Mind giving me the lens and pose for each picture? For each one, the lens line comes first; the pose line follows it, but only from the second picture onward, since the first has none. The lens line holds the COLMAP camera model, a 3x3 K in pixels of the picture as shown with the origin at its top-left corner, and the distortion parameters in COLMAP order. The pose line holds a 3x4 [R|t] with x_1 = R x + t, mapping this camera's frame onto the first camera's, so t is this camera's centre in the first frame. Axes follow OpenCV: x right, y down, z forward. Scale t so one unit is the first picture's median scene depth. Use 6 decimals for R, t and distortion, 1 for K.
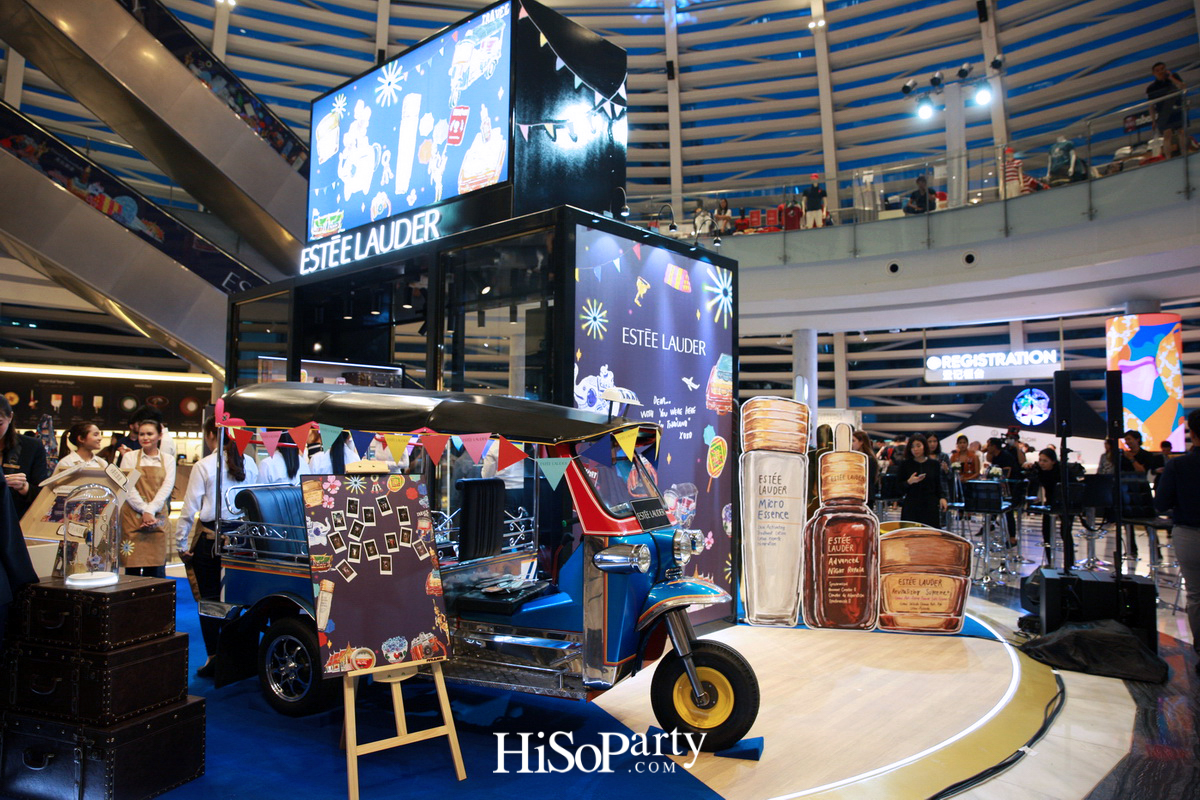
lens RADIAL K [[824.1, 0, 599.2], [0, 824.1, 399.6], [0, 0, 1]] dist [-0.112901, 0.088400]
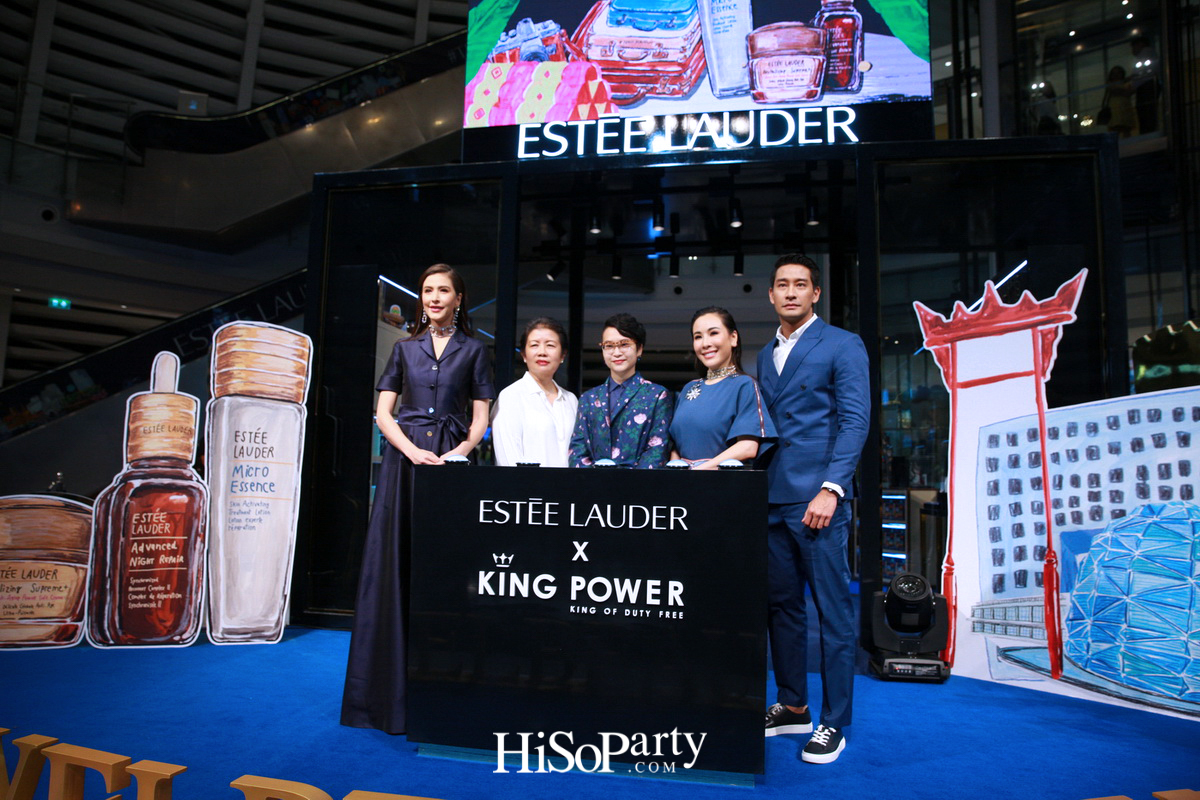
lens RADIAL K [[824.1, 0, 599.2], [0, 824.1, 399.6], [0, 0, 1]] dist [-0.112901, 0.088400]
pose [[0.863244, 0.059952, 0.501214, 0.272004], [-0.041800, 0.998002, -0.047382, 0.086107], [-0.503053, 0.019951, 0.864025, 0.202075]]
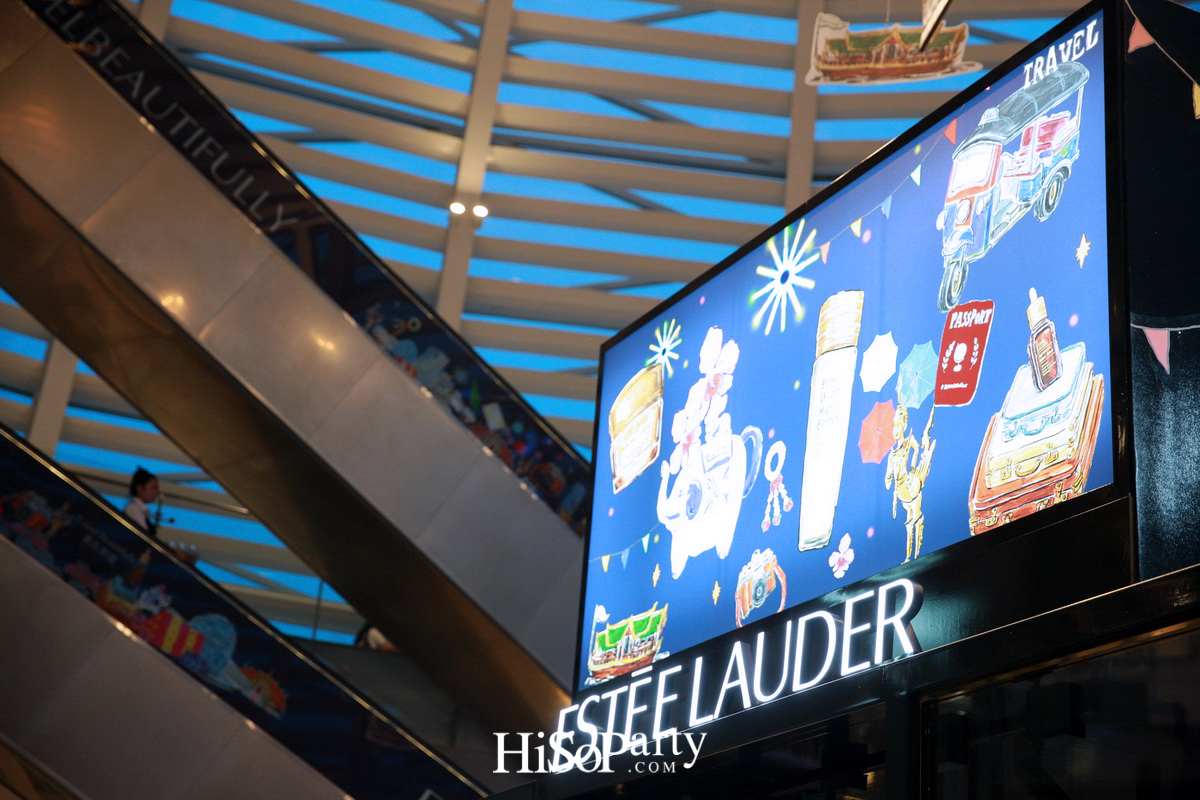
lens RADIAL K [[1952.3, 0, 600.0], [0, 1952.3, 400.0], [0, 0, 1]] dist [0.145319, 0.014950]
pose [[0.936199, -0.076074, -0.343138, -0.026304], [-0.049696, 0.937834, -0.343508, -0.007152], [0.347938, 0.338645, 0.874219, 0.181384]]
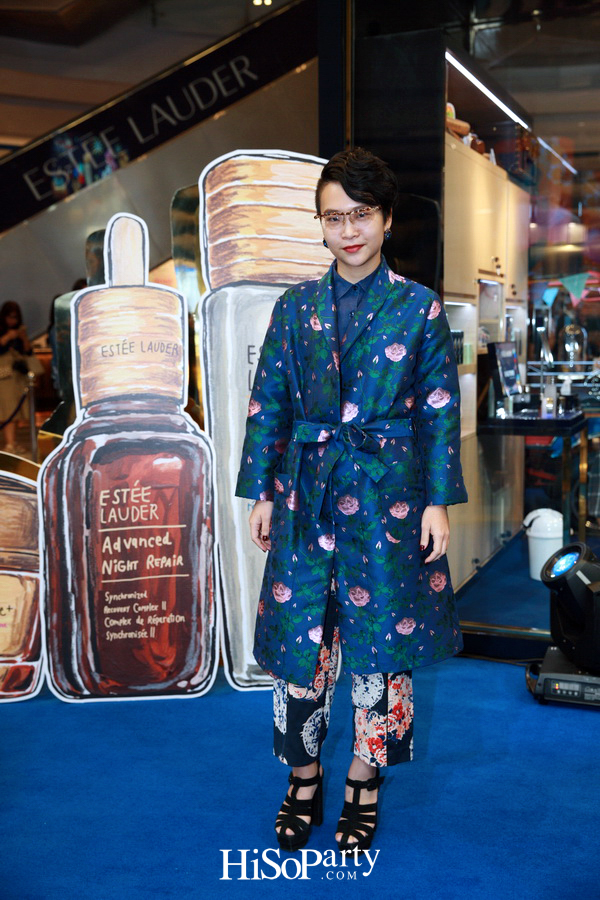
lens RADIAL K [[1032.0, 0, 300.0], [0, 1032.0, 450.0], [0, 0, 1]] dist [0.028700, 0.031524]
pose [[0.947477, -0.053265, 0.315358, 0.208255], [-0.001124, 0.985473, 0.169828, 0.056046], [-0.319823, -0.161262, 0.933653, 0.460086]]
